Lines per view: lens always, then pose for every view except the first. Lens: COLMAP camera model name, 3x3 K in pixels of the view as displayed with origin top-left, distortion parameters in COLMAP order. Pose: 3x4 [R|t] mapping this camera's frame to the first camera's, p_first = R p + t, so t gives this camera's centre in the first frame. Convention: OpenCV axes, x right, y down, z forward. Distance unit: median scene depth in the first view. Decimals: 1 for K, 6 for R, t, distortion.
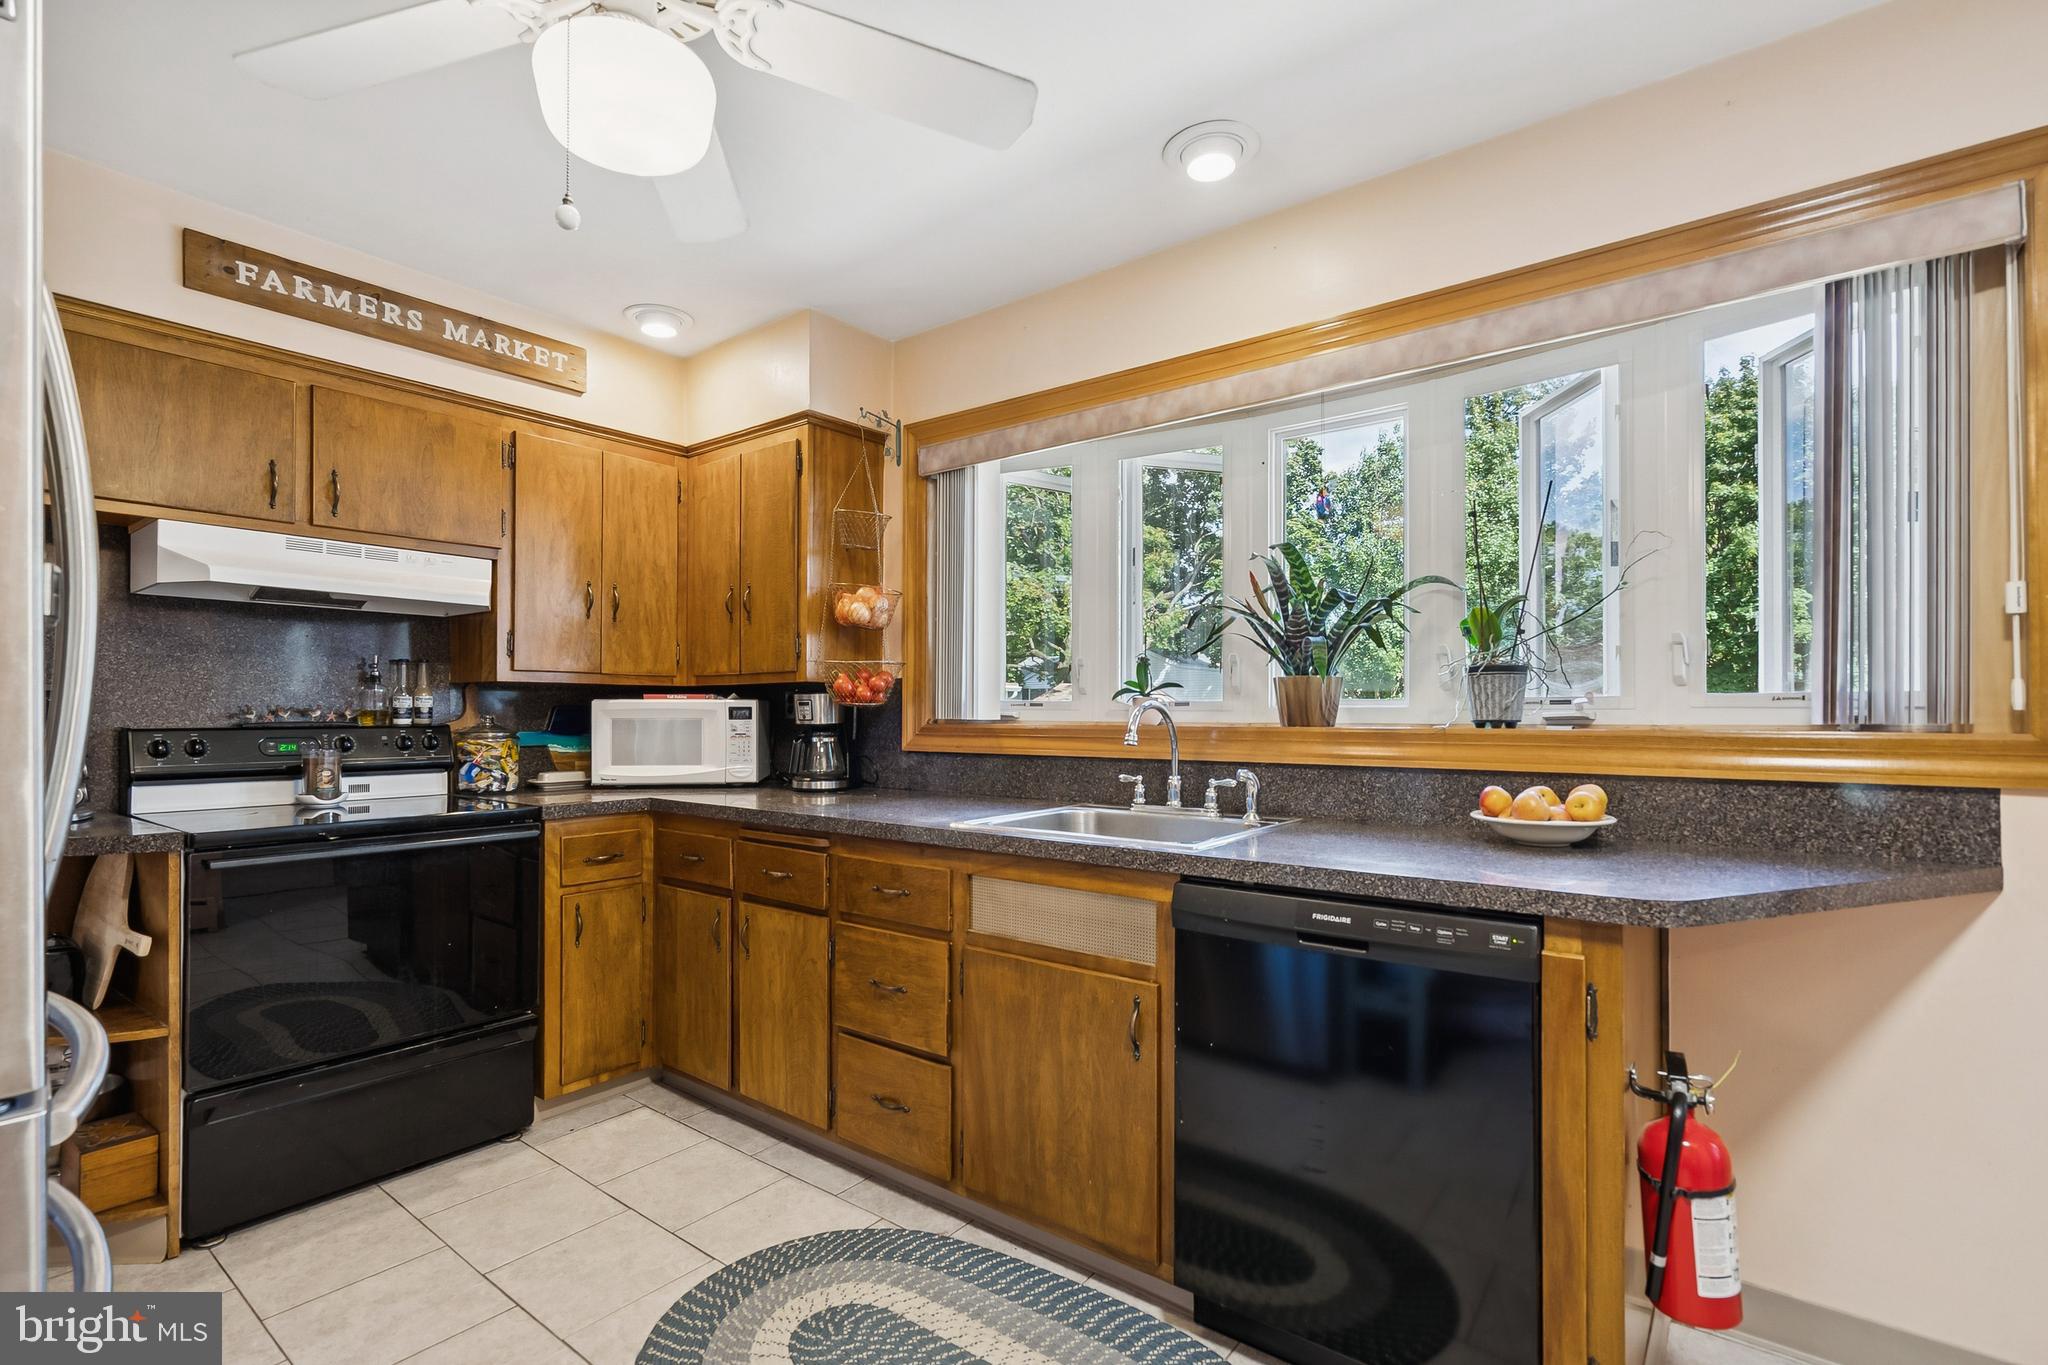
lens RADIAL K [[951.0, 0, 1009.3], [0, 951.0, 701.3], [0, 0, 1]] dist [-0.000689, 0.000783]
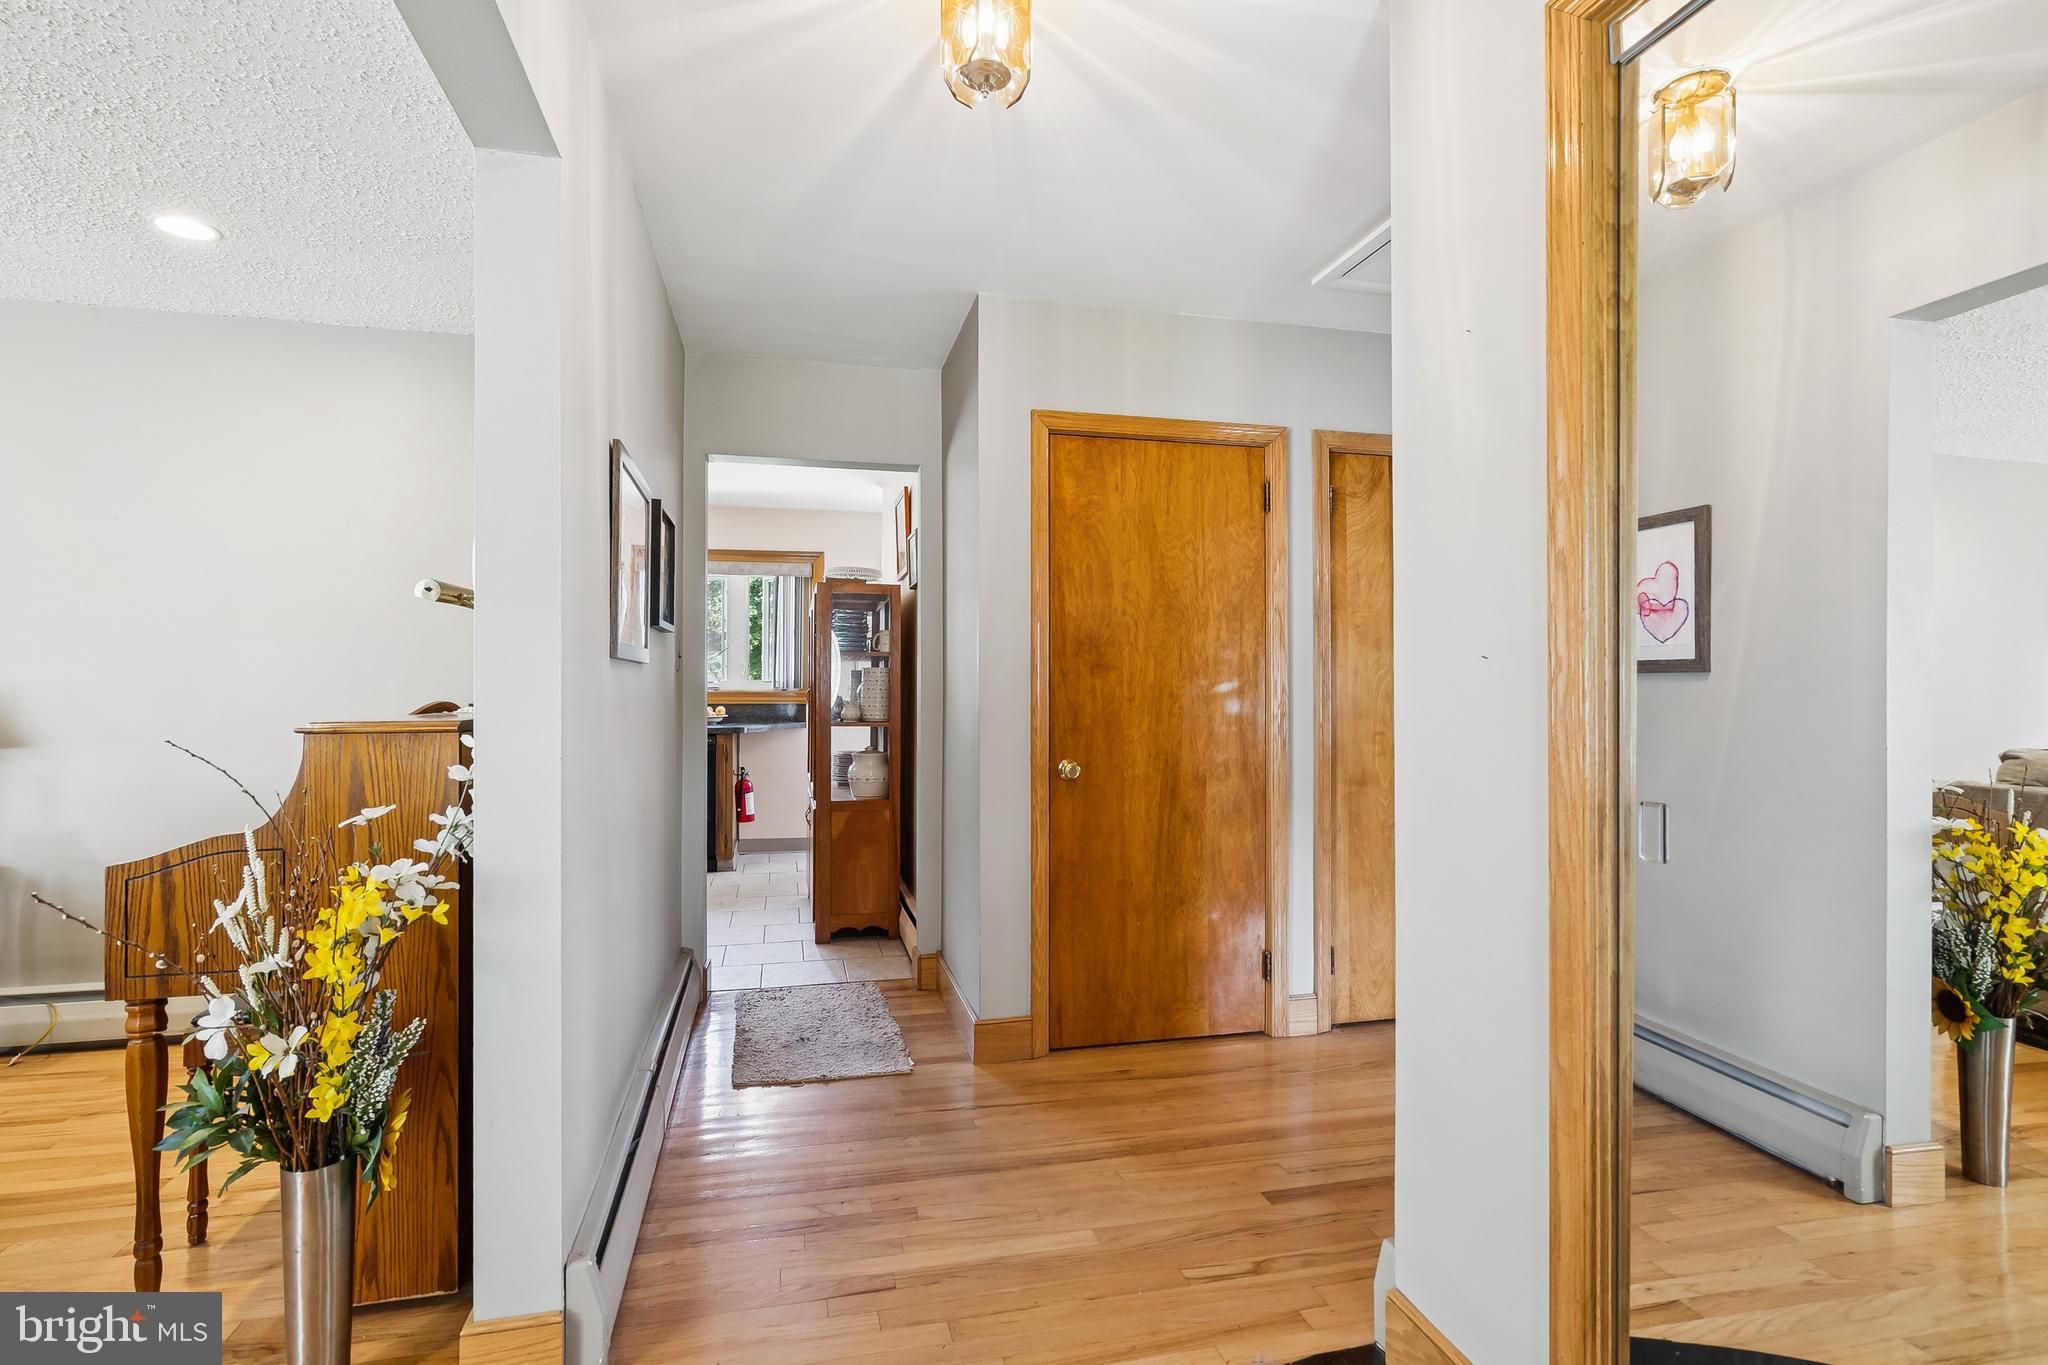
lens RADIAL K [[951.0, 0, 1017.4], [0, 951.0, 683.3], [0, 0, 1]] dist [-0.000689, 0.000783]
pose [[0.620023, 0.000495, 0.784583, -0.633309], [-0.007240, 0.999961, 0.005091, -0.010362], [-0.784550, -0.008836, 0.620002, -0.878602]]
